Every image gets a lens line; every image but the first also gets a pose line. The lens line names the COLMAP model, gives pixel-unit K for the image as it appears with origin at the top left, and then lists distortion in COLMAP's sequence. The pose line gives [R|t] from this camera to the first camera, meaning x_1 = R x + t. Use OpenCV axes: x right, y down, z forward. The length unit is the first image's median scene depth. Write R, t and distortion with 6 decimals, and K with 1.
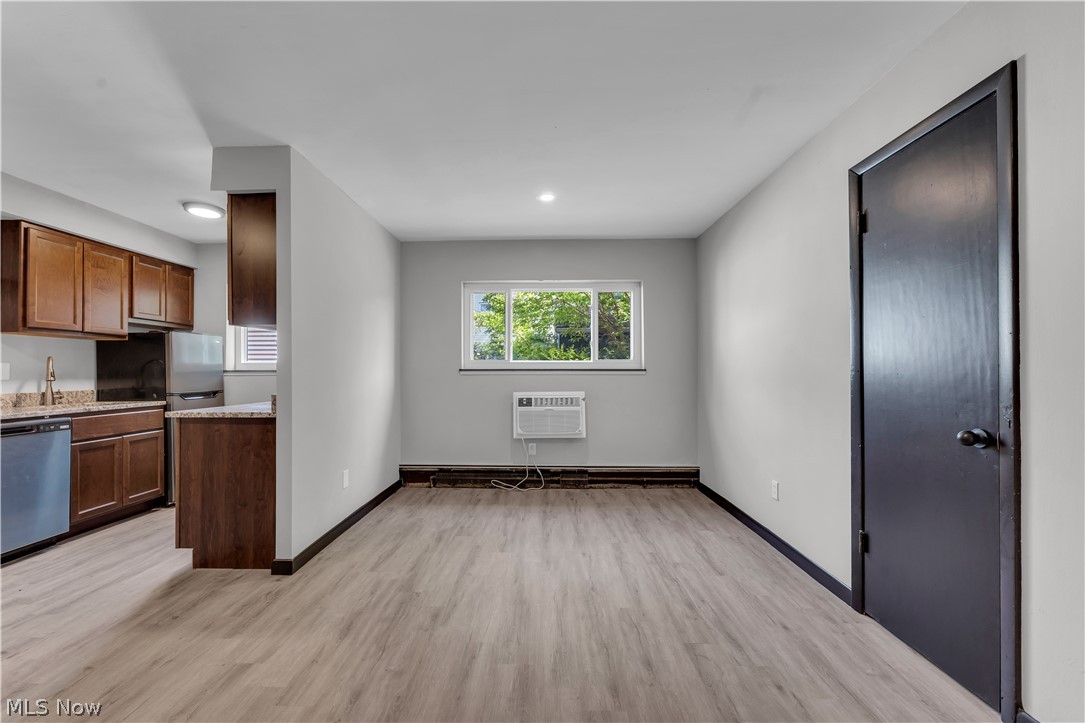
lens RADIAL K [[440.6, 0, 535.1], [0, 440.6, 369.2], [0, 0, 1]] dist [0.001344, 0.000161]
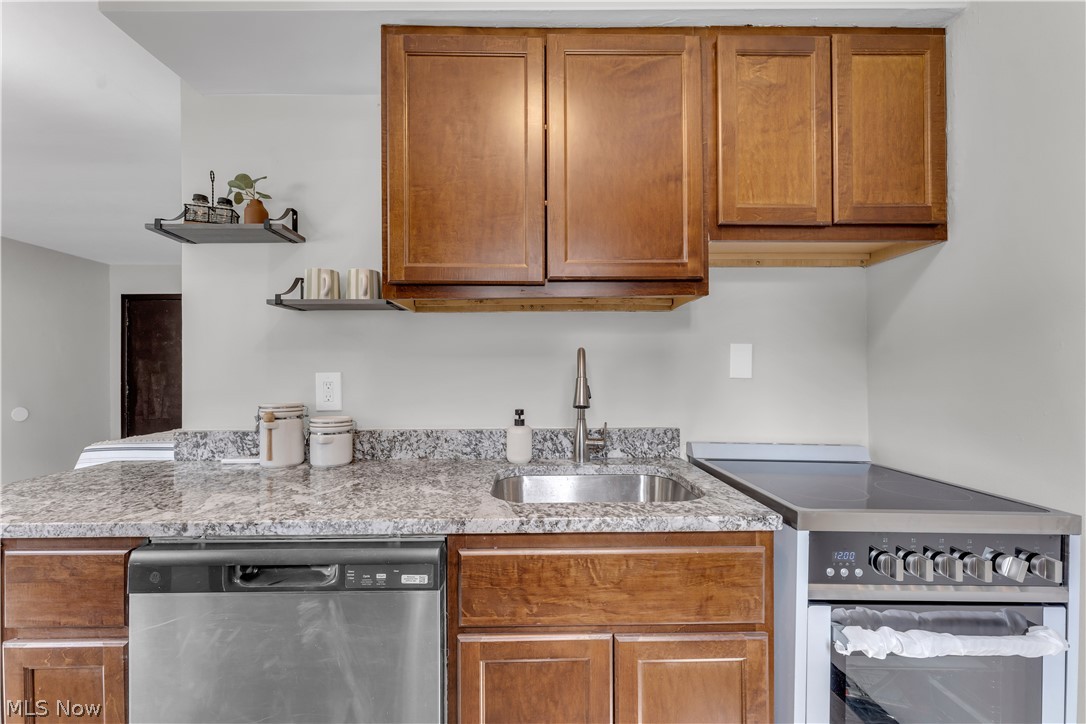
lens RADIAL K [[439.8, 0, 537.5], [0, 439.8, 370.2], [0, 0, 1]] dist [0.001333, 0.000006]
pose [[0.033768, -0.001949, -0.999428, -0.802875], [0.008988, 0.999958, -0.001647, -0.018588], [0.999389, -0.008927, 0.033784, 1.155080]]
